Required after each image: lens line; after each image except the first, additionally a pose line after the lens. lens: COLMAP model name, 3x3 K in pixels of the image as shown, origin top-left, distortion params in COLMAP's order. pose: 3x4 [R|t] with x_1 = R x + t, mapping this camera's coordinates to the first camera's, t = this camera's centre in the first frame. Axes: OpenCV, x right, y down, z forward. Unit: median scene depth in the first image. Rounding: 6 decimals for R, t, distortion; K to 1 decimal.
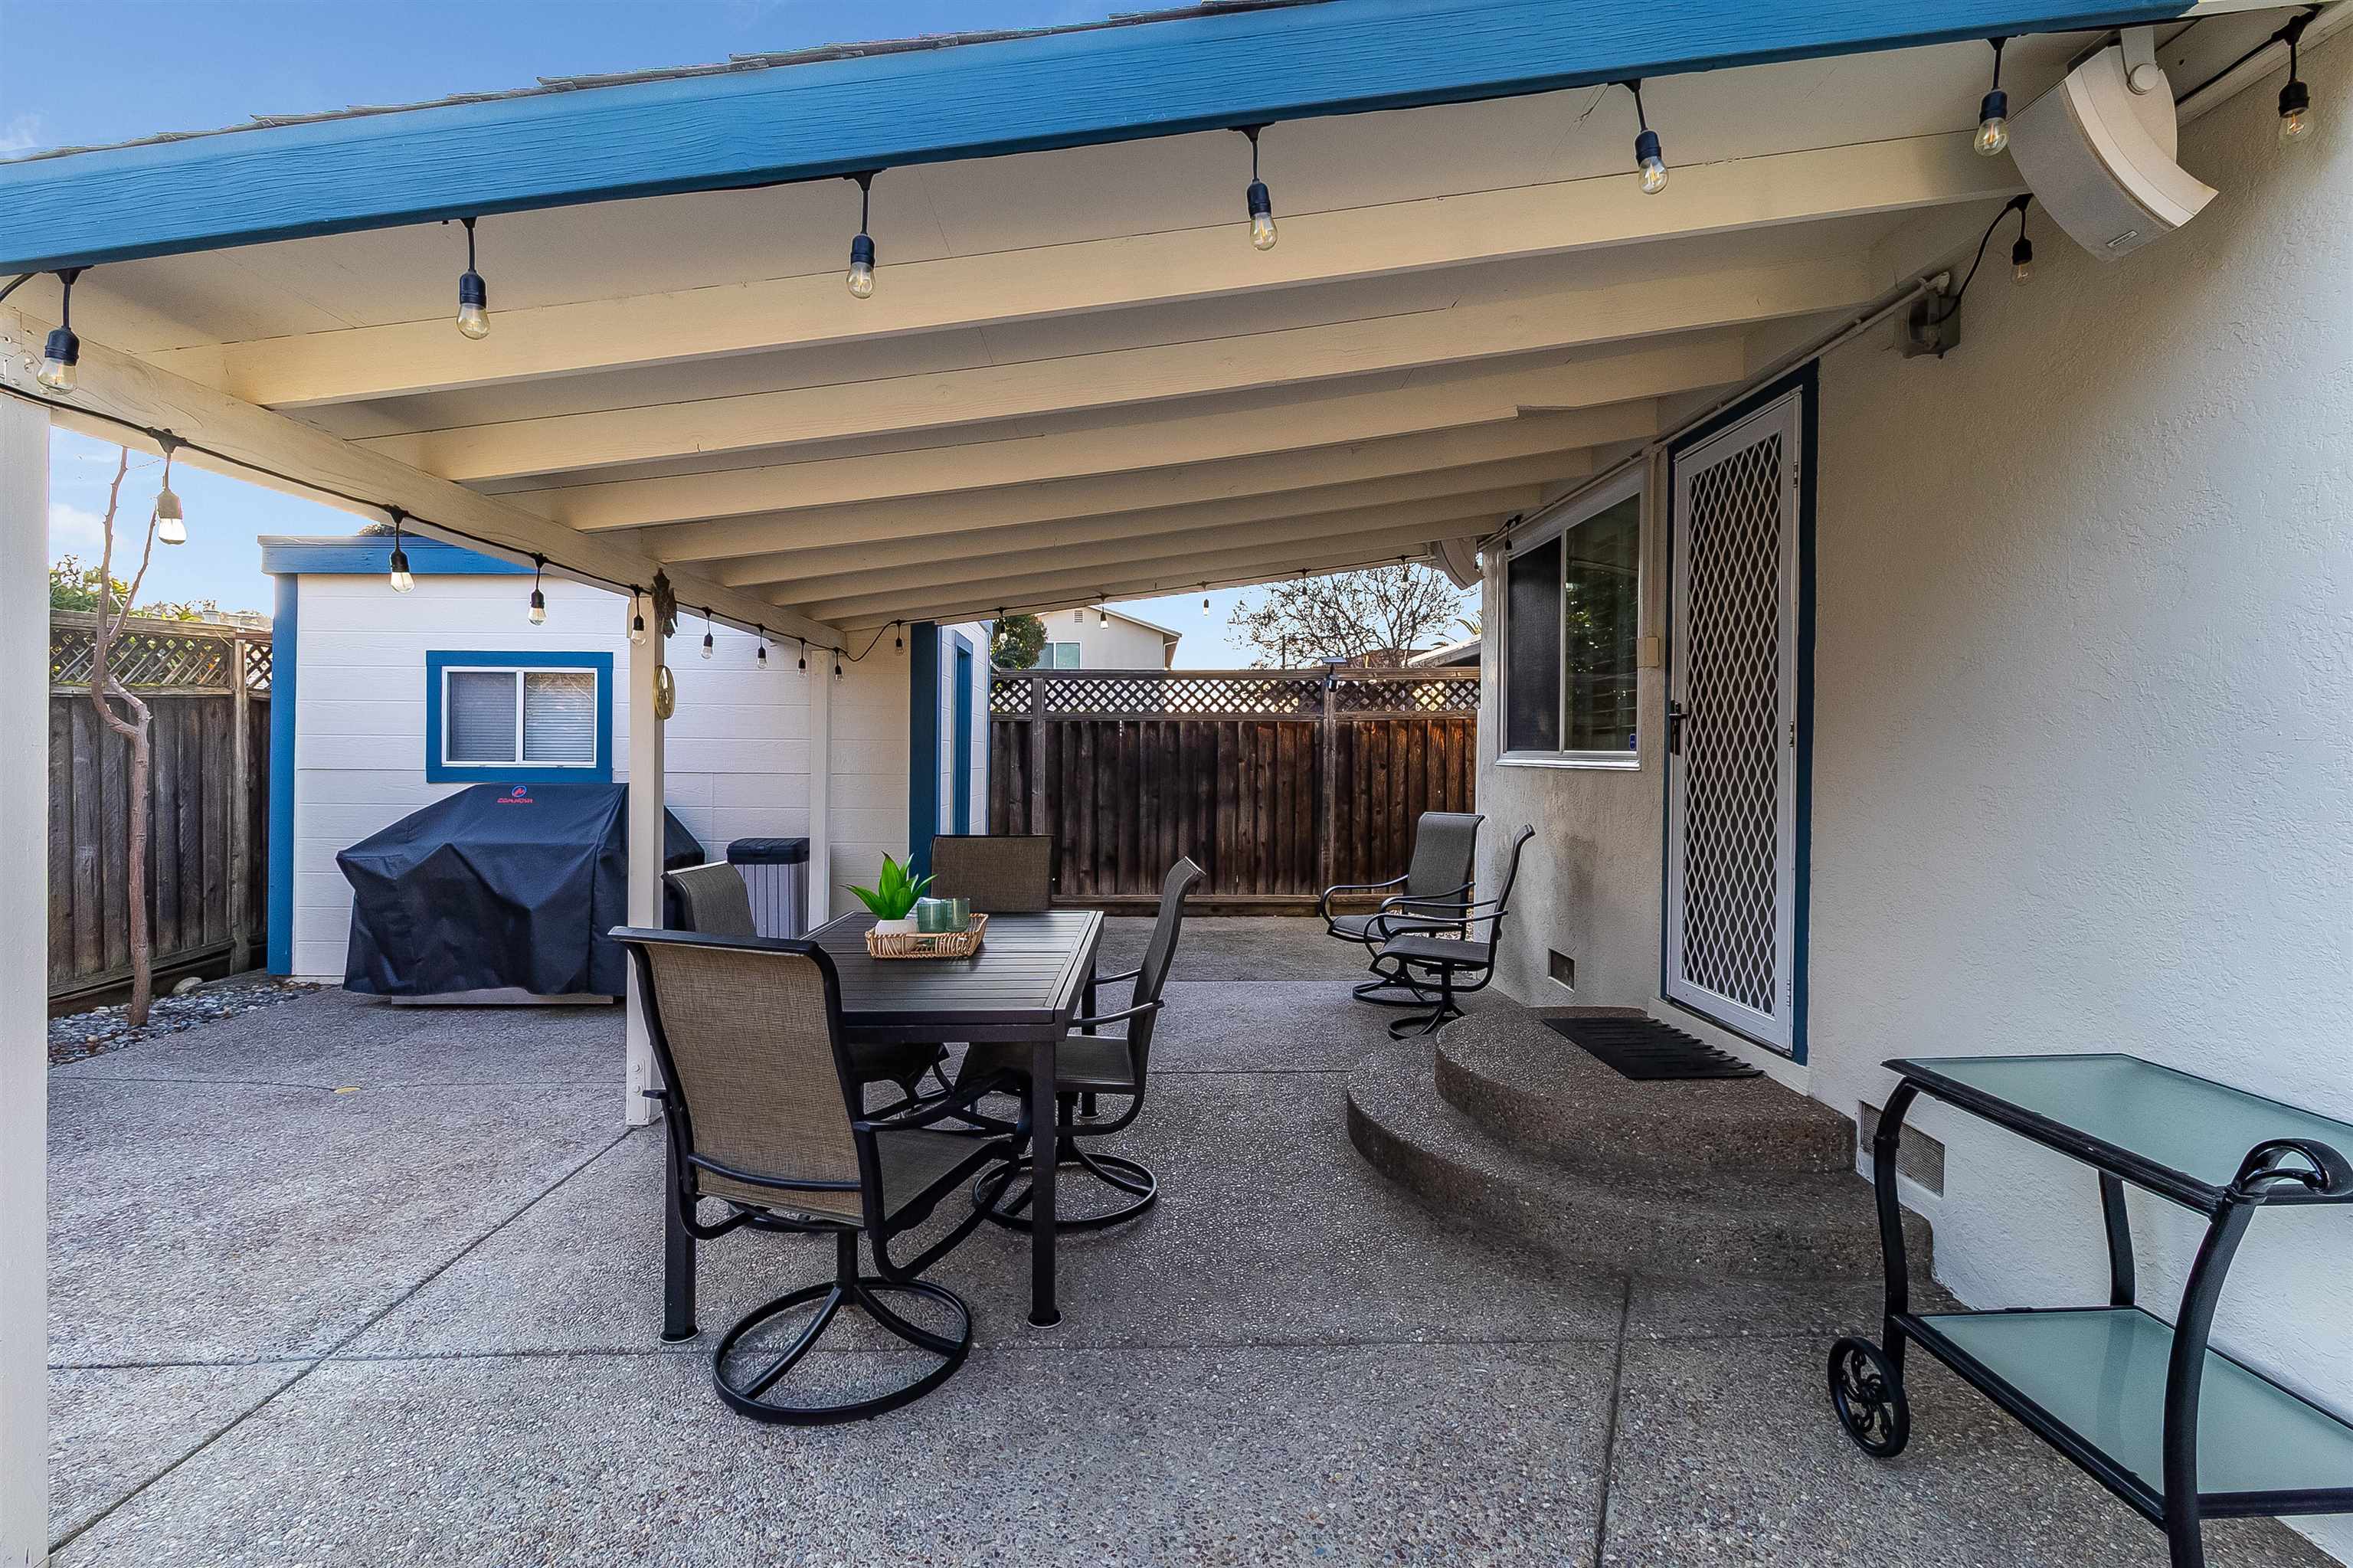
lens RADIAL K [[1113.6, 0, 1187.9], [0, 1113.6, 765.6], [0, 0, 1]] dist [-0.004807, -0.001803]
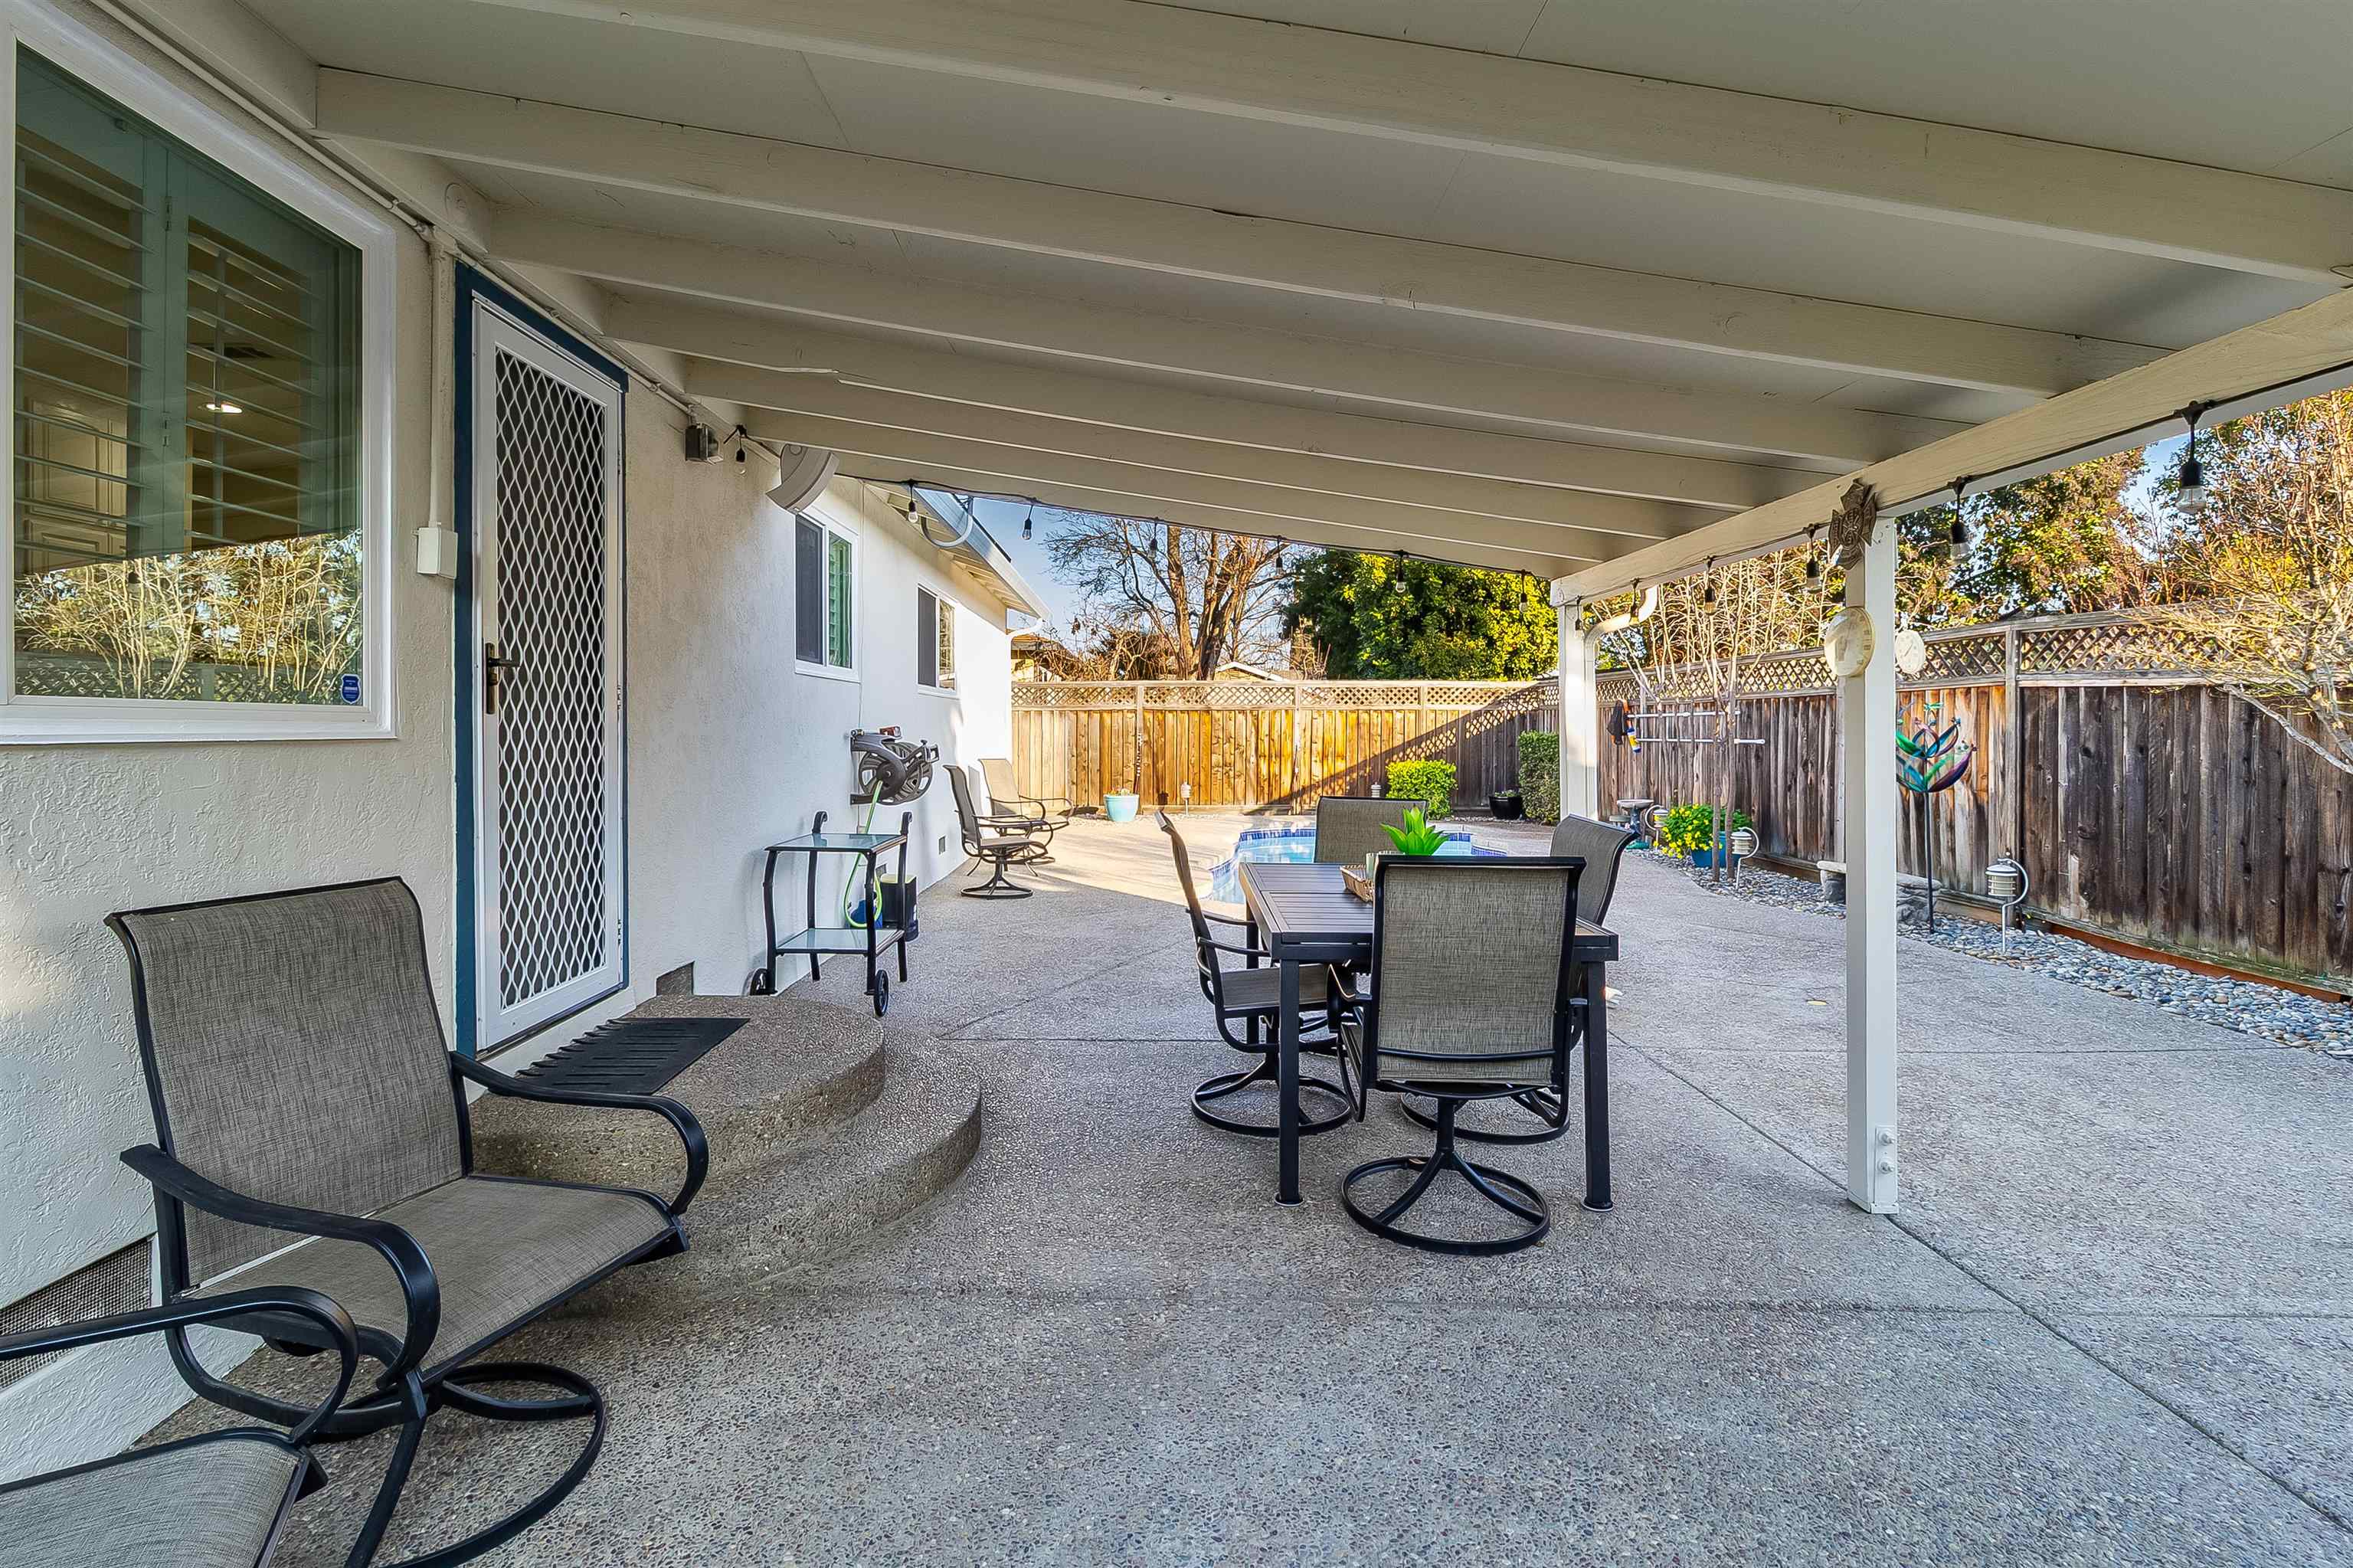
lens RADIAL K [[1113.6, 0, 1200.9], [0, 1113.6, 734.7], [0, 0, 1]] dist [-0.004807, -0.001803]
pose [[-0.999960, -0.007349, -0.005040, -0.025269], [-0.007453, 0.999754, 0.020876, -0.015246], [0.004886, 0.020913, -0.999769, 1.776469]]
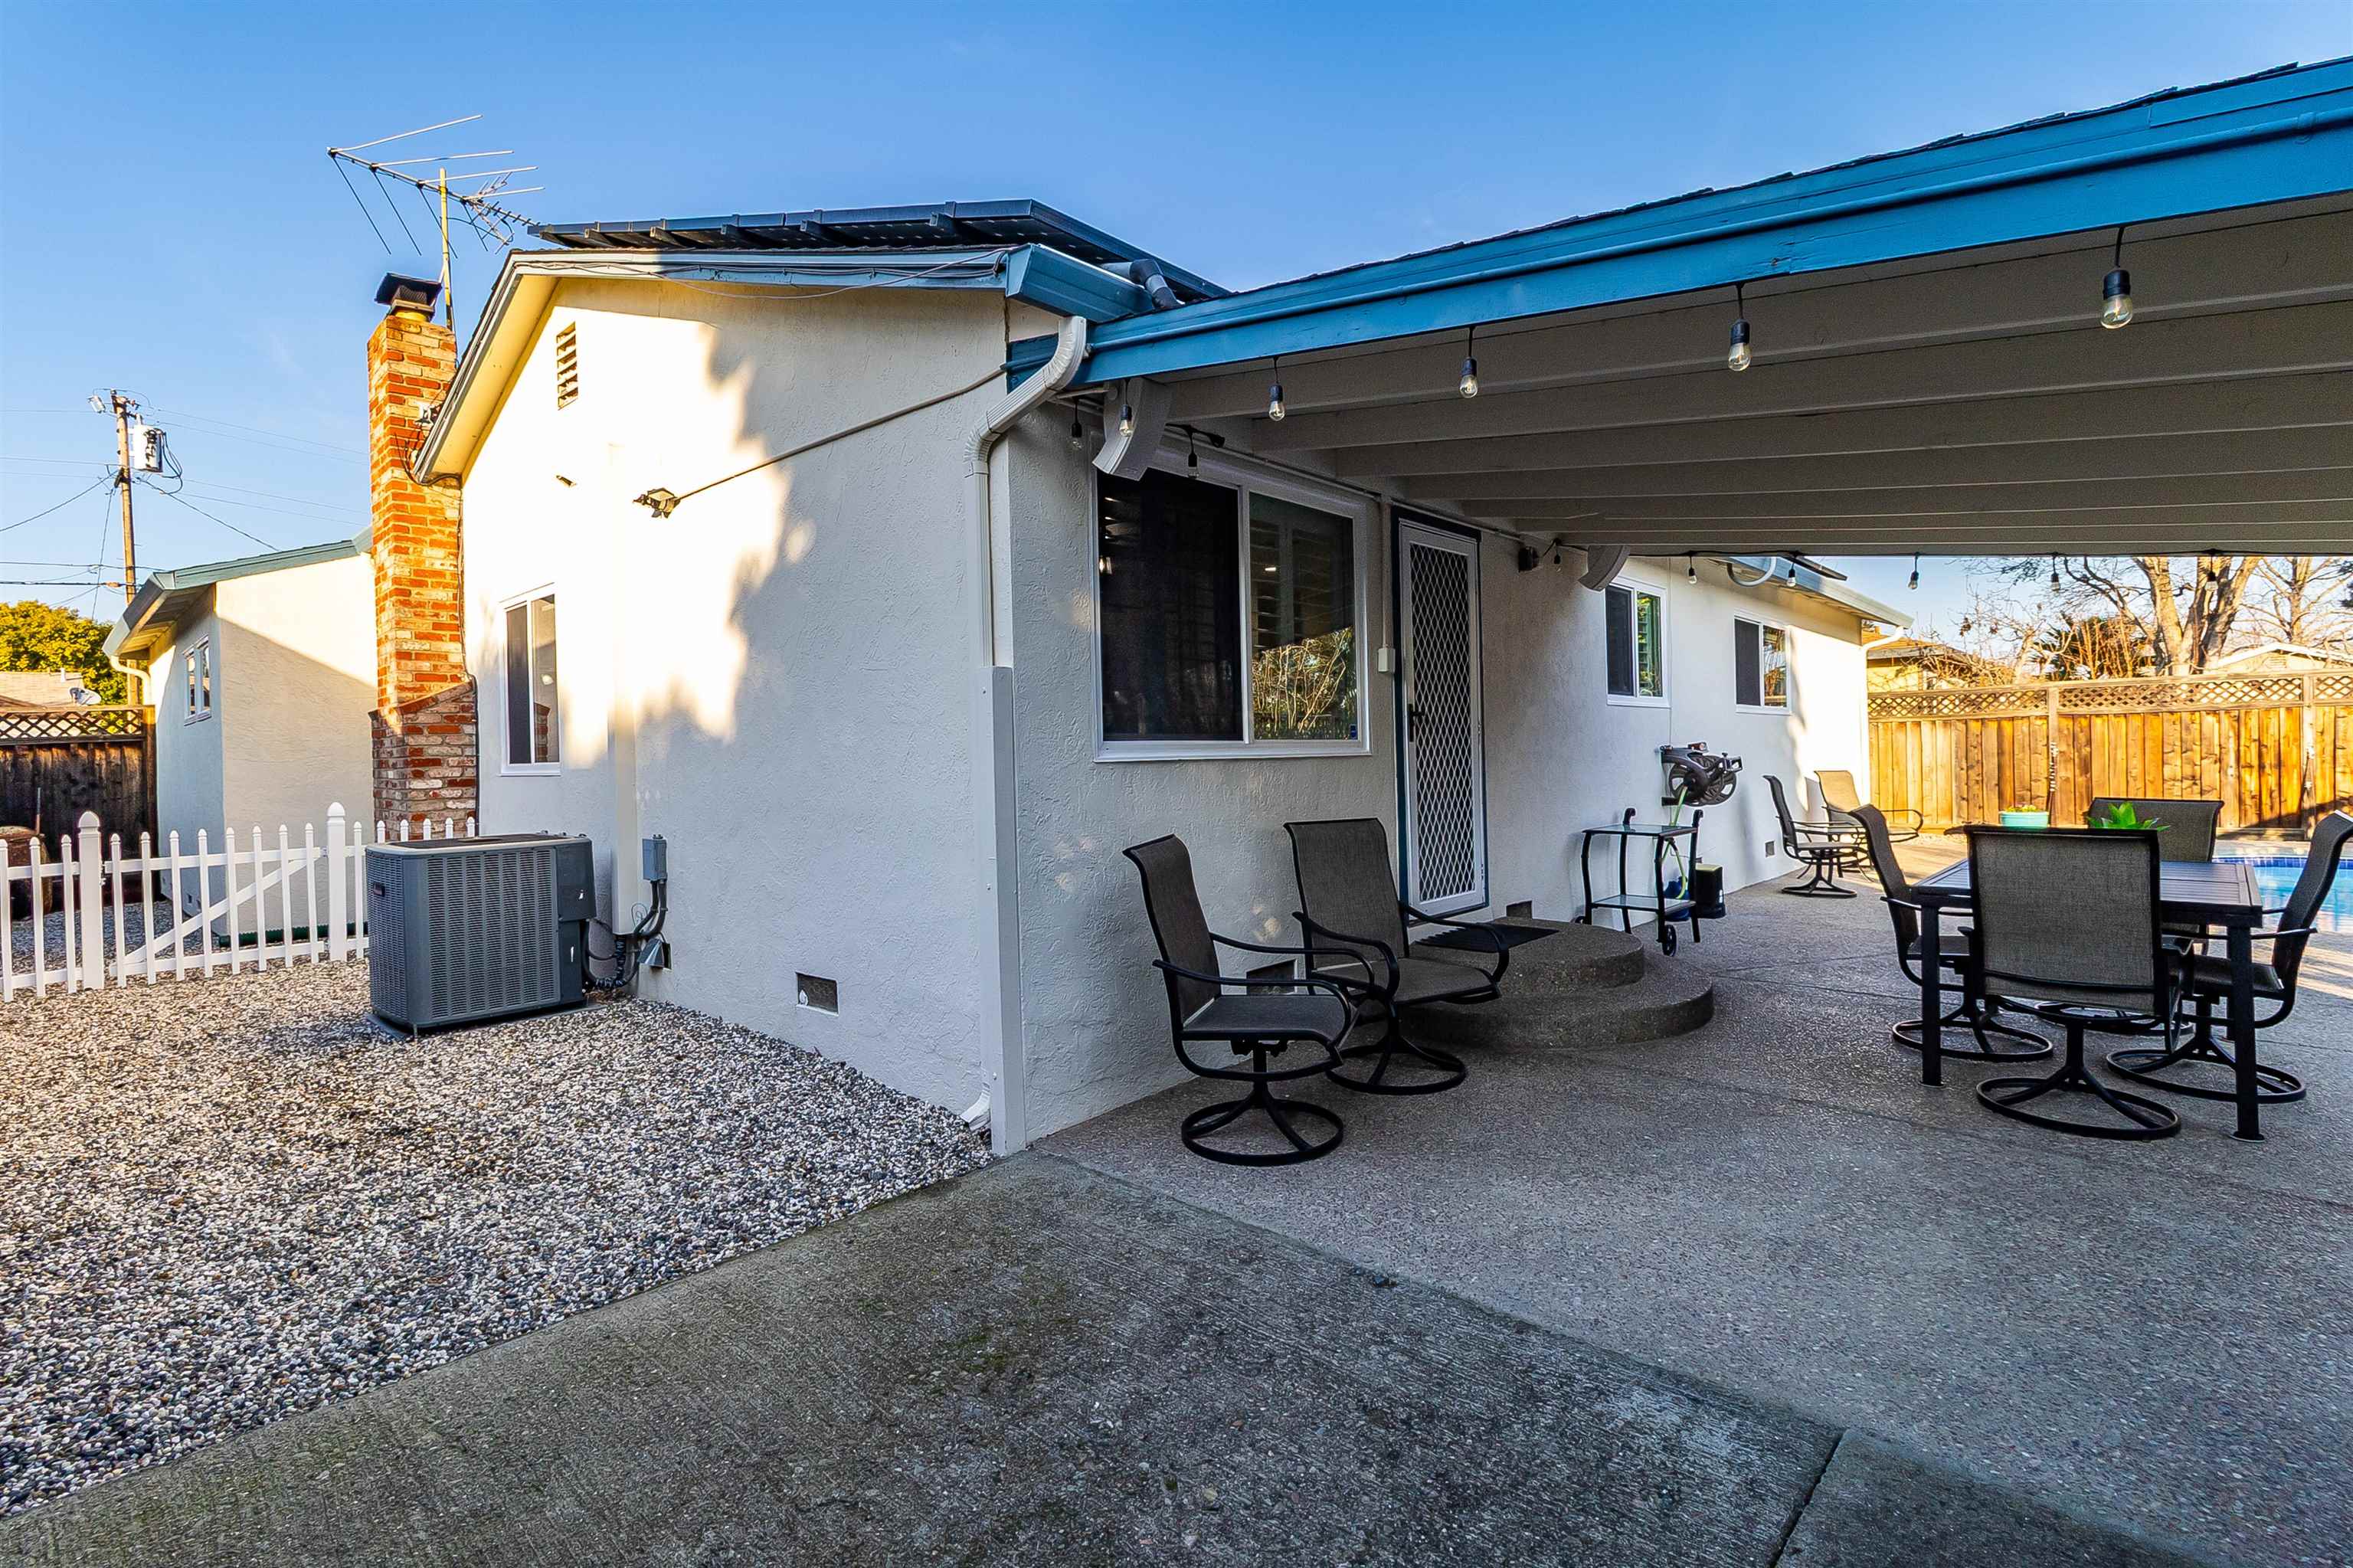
lens RADIAL K [[1113.6, 0, 1168.7], [0, 1113.6, 766.1], [0, 0, 1]] dist [-0.004807, -0.001803]
pose [[-0.710544, 0.006937, 0.703618, -0.317697], [0.030413, 0.999320, 0.020860, -0.017667], [-0.702995, 0.036221, -0.710272, 2.236176]]
